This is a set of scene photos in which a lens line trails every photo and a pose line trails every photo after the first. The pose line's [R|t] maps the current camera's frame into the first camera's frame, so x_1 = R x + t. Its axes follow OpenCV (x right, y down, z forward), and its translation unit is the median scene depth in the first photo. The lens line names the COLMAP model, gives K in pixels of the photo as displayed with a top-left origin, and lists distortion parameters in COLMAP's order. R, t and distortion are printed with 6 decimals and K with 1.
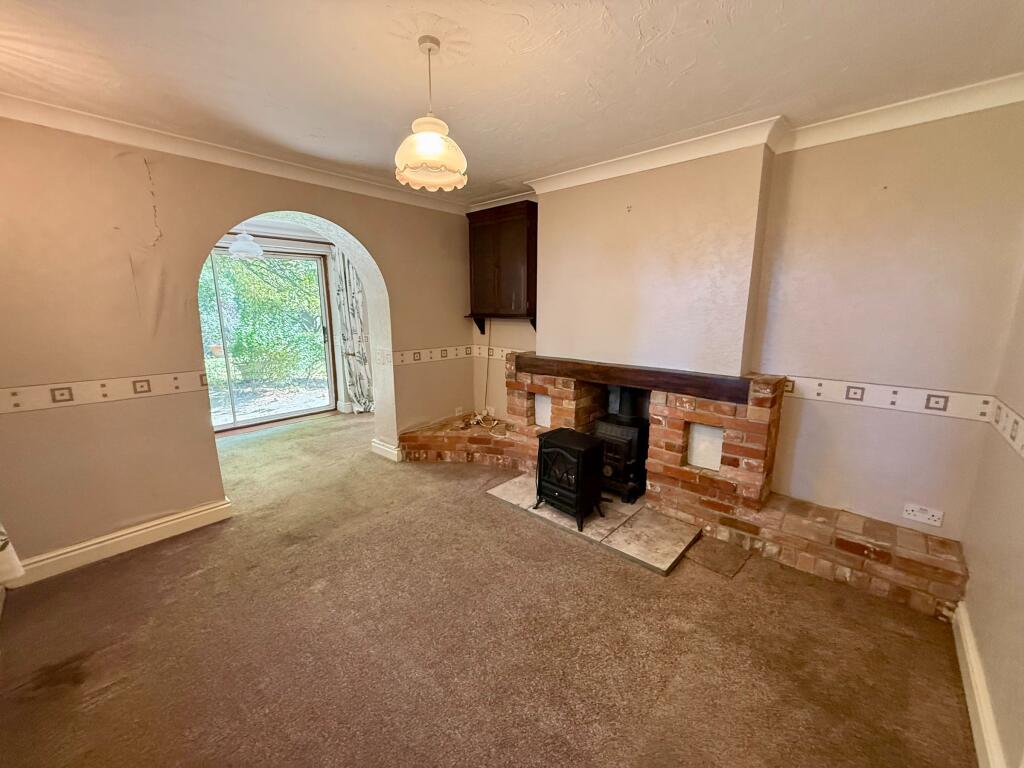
lens RADIAL K [[413.4, 0, 510.3], [0, 413.4, 385.2], [0, 0, 1]] dist [-0.001996, -0.000054]
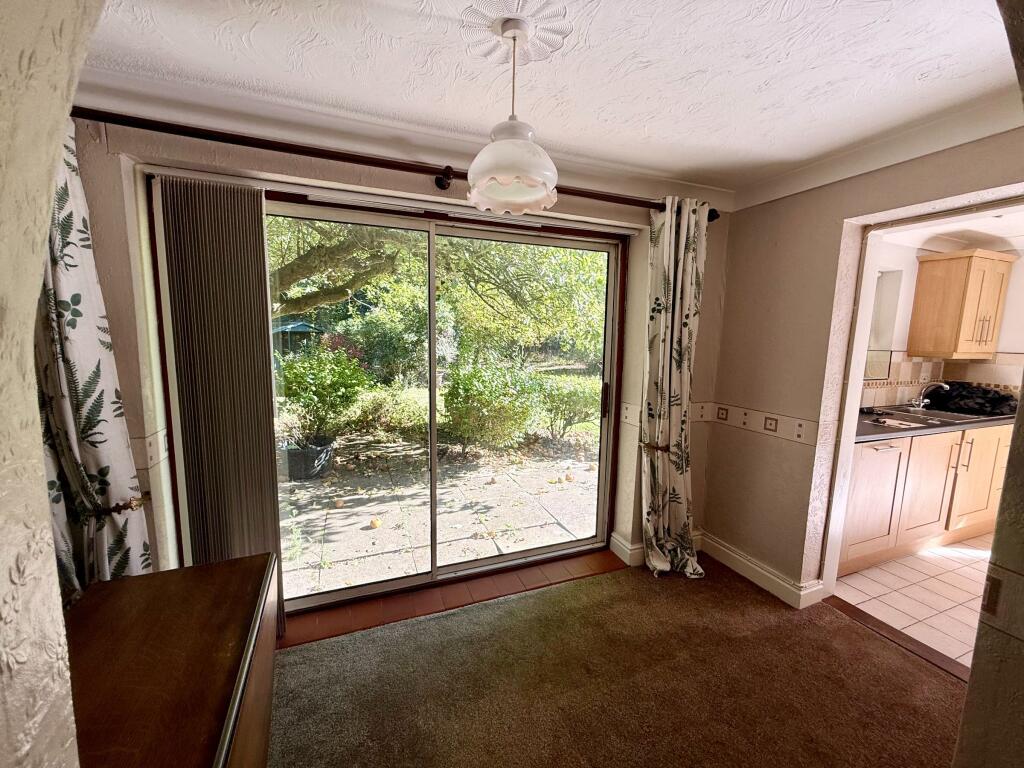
lens RADIAL K [[413.4, 0, 506.5], [0, 413.4, 384.1], [0, 0, 1]] dist [-0.001996, -0.000054]
pose [[0.900224, 0.069422, -0.429858, -0.347549], [-0.100630, 0.993653, -0.050267, -0.104670], [0.423640, 0.088508, 0.901496, 0.509327]]
